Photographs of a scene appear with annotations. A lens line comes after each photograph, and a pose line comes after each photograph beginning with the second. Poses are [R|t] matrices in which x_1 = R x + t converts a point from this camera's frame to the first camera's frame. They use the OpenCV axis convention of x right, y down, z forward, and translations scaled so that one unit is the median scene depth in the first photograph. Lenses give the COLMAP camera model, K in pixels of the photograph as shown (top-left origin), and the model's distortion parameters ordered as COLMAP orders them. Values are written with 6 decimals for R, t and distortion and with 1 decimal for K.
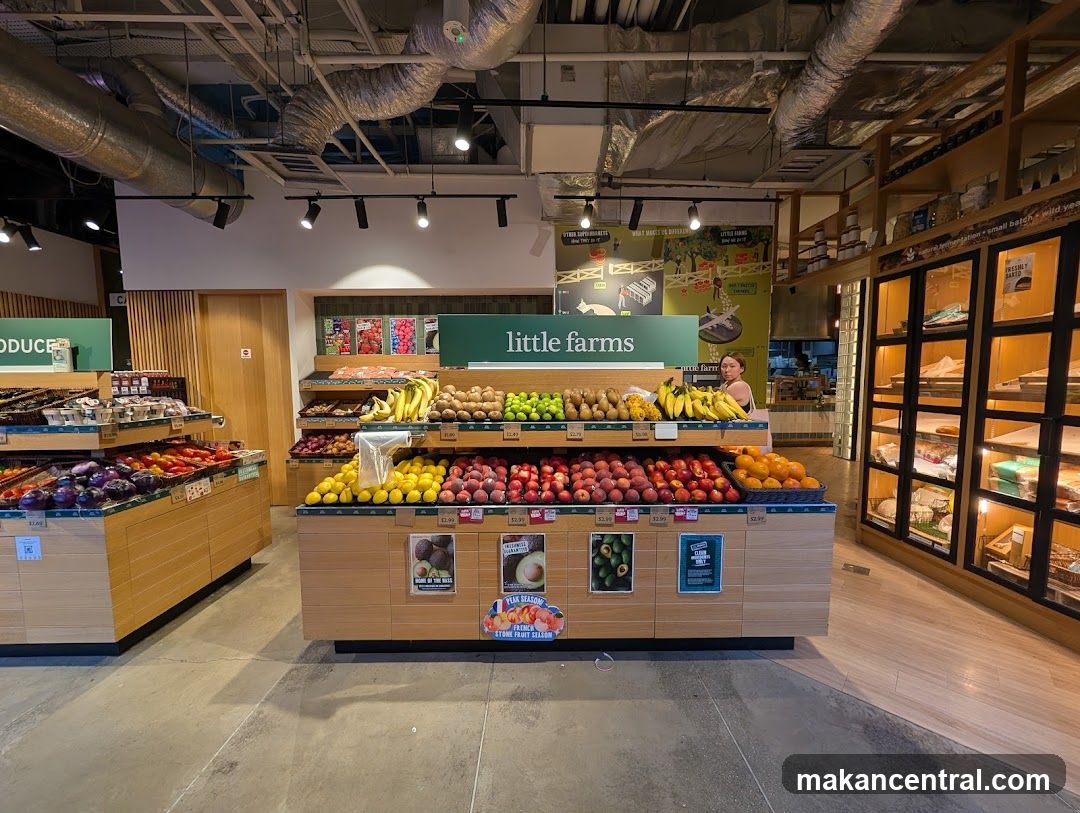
lens RADIAL K [[410.4, 0, 541.5], [0, 410.4, 411.2], [0, 0, 1]] dist [0.000108, -0.000194]
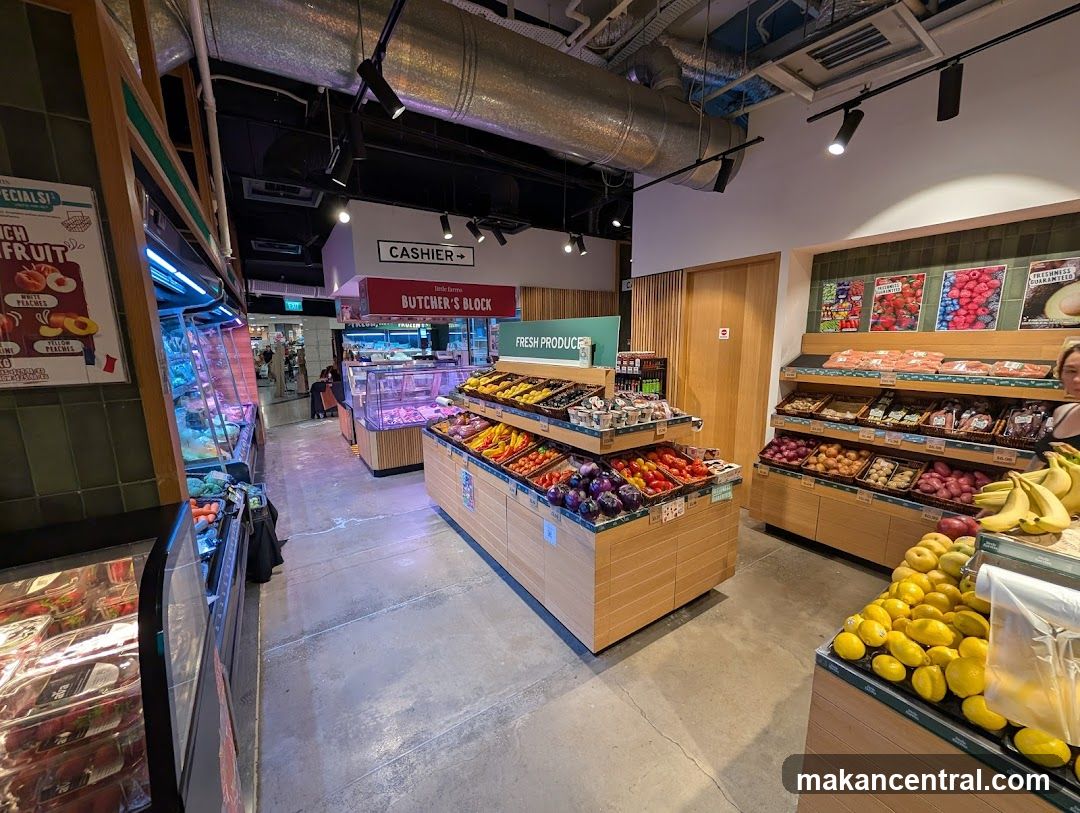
lens RADIAL K [[410.4, 0, 539.0], [0, 410.4, 409.7], [0, 0, 1]] dist [0.000108, -0.000194]
pose [[0.542996, 0.143103, -0.827452, -0.224890], [-0.061589, 0.989505, 0.130713, -0.089398], [0.837473, -0.020015, 0.546111, 0.216078]]
